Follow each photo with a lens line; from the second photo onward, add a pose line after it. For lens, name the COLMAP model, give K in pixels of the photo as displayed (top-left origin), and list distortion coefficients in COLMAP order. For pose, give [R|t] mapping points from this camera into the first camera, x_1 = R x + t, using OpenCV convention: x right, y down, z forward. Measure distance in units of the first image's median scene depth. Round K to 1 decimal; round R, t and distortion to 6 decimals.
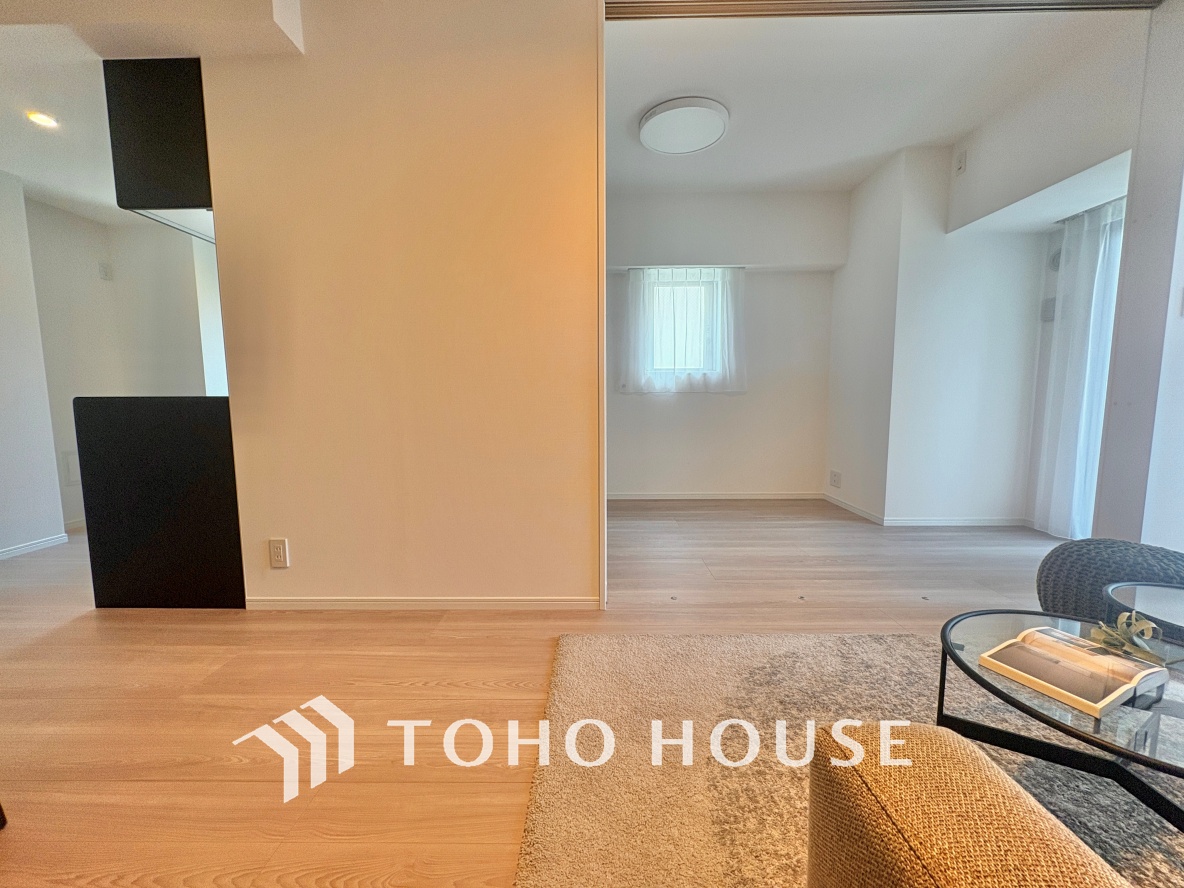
lens RADIAL K [[472.1, 0, 591.9], [0, 472.1, 445.3], [0, 0, 1]] dist [-0.002092, 0.000933]
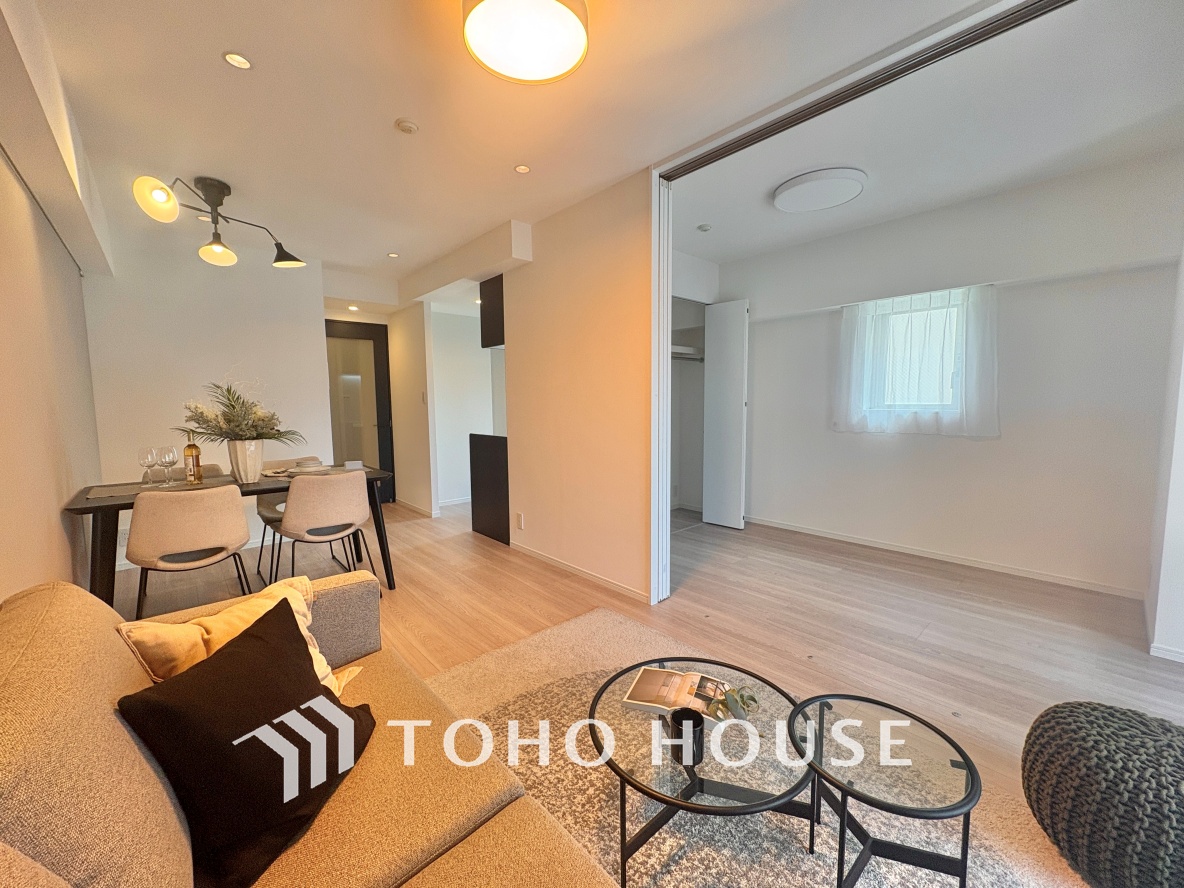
lens RADIAL K [[472.1, 0, 592.0], [0, 472.1, 441.0], [0, 0, 1]] dist [-0.002092, 0.000933]
pose [[0.679665, 0.062782, -0.730831, 0.864447], [-0.072678, 0.997192, 0.018074, -0.137858], [0.729913, 0.040832, 0.682319, -0.081490]]
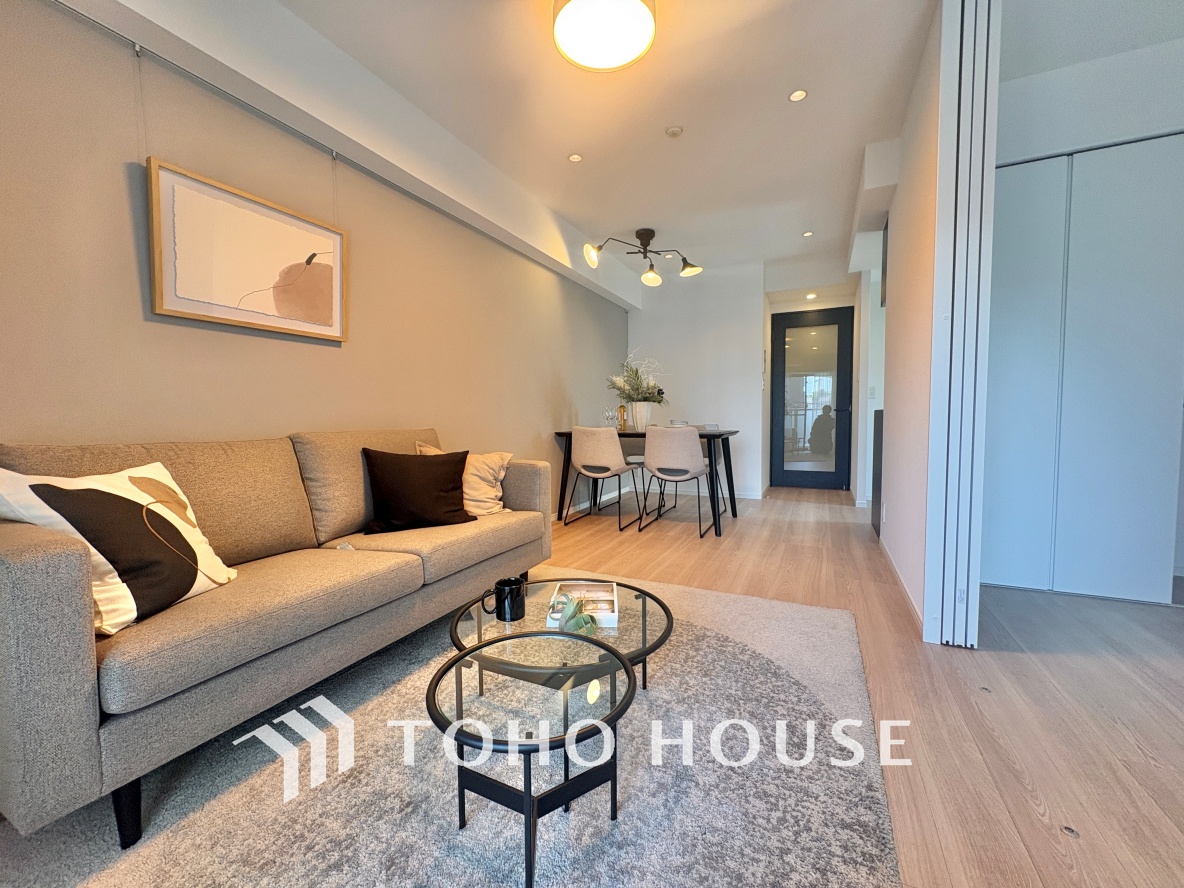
lens RADIAL K [[472.1, 0, 591.5], [0, 472.1, 442.6], [0, 0, 1]] dist [-0.002092, 0.000933]
pose [[-0.423454, 0.060158, -0.903918, 1.070141], [-0.083756, 0.990919, 0.105185, -0.069948], [0.902037, 0.120249, -0.414570, 0.736250]]
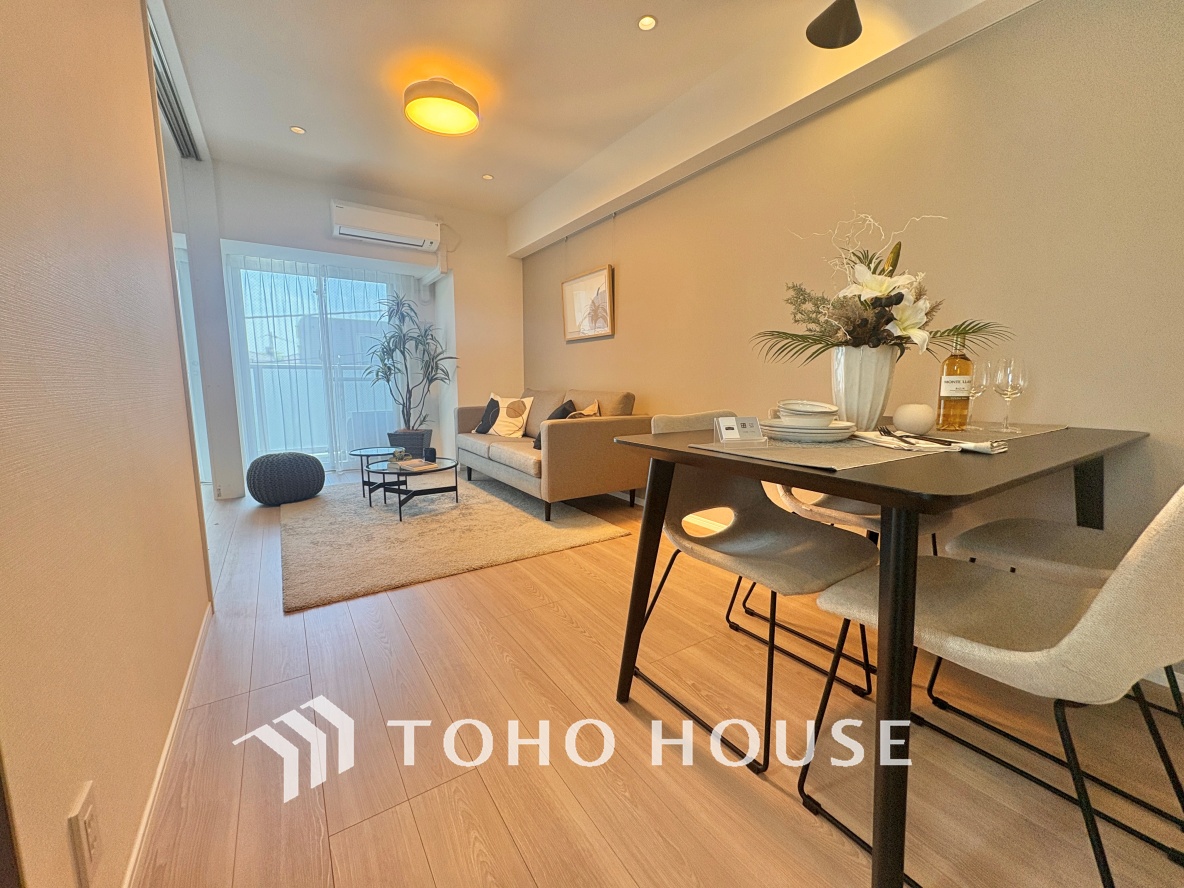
lens RADIAL K [[472.1, 0, 591.4], [0, 472.1, 443.7], [0, 0, 1]] dist [-0.002092, 0.000933]
pose [[-0.564249, -0.104010, 0.819027, -1.090928], [0.089799, 0.978416, 0.186116, -0.075607], [-0.820707, 0.178563, -0.542730, 0.817320]]
